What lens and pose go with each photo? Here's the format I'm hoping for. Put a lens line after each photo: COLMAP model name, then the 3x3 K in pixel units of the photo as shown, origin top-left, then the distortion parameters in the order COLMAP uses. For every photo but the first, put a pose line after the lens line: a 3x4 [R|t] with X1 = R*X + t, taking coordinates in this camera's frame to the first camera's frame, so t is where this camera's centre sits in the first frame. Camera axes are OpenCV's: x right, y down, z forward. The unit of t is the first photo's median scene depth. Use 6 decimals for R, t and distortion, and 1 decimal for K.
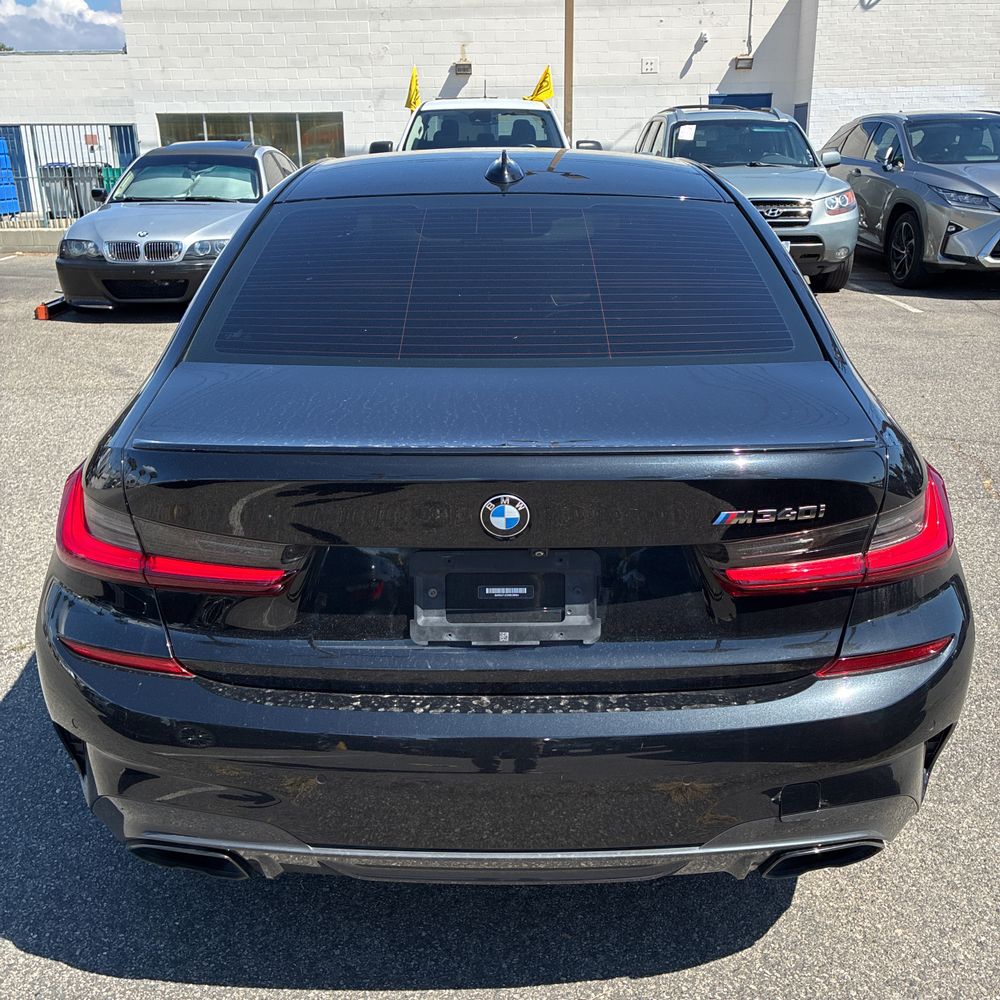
lens RADIAL K [[996.6, 0, 500.0], [0, 996.6, 500.0], [0, 0, 1]] dist [0.052675, -0.040784]
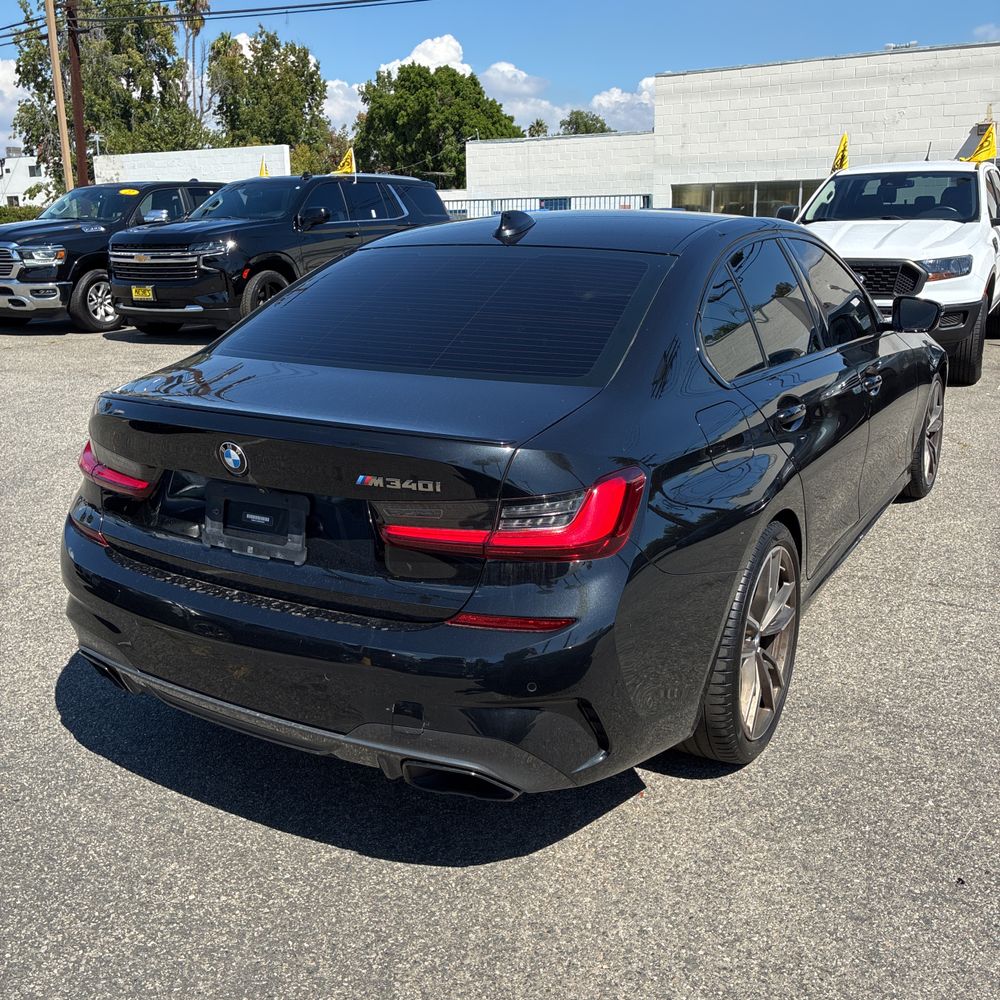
lens RADIAL K [[1007.2, 0, 500.0], [0, 1007.2, 500.0], [0, 0, 1]] dist [0.005709, 0.036027]
pose [[0.863115, 0.134205, -0.486849, 0.918767], [-0.164028, 0.986274, -0.018922, 0.035005], [0.477627, 0.096189, 0.873281, -0.069426]]
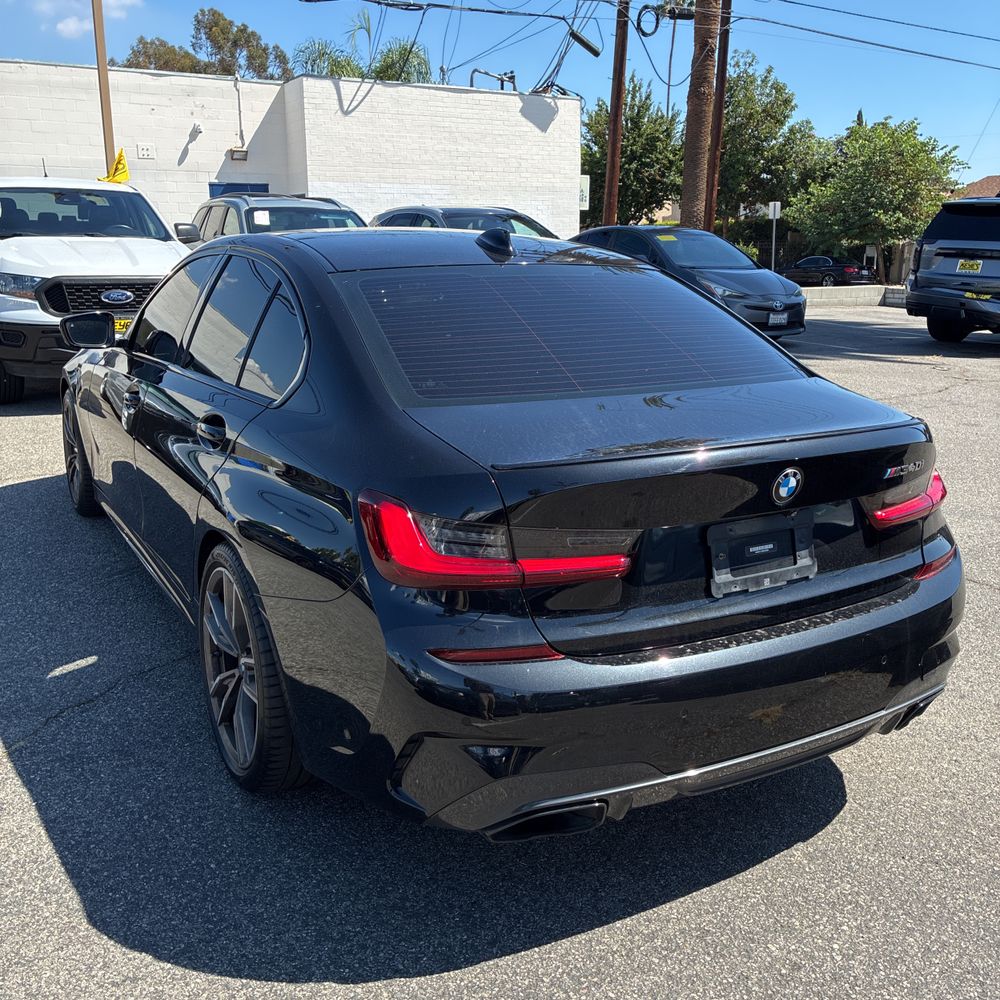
lens RADIAL K [[1007.2, 0, 500.0], [0, 1007.2, 500.0], [0, 0, 1]] dist [0.005709, 0.036027]
pose [[0.871849, -0.113206, 0.476511, -0.877036], [0.150877, 0.987685, -0.041405, 0.028552], [-0.465956, 0.107993, 0.878193, -0.030731]]
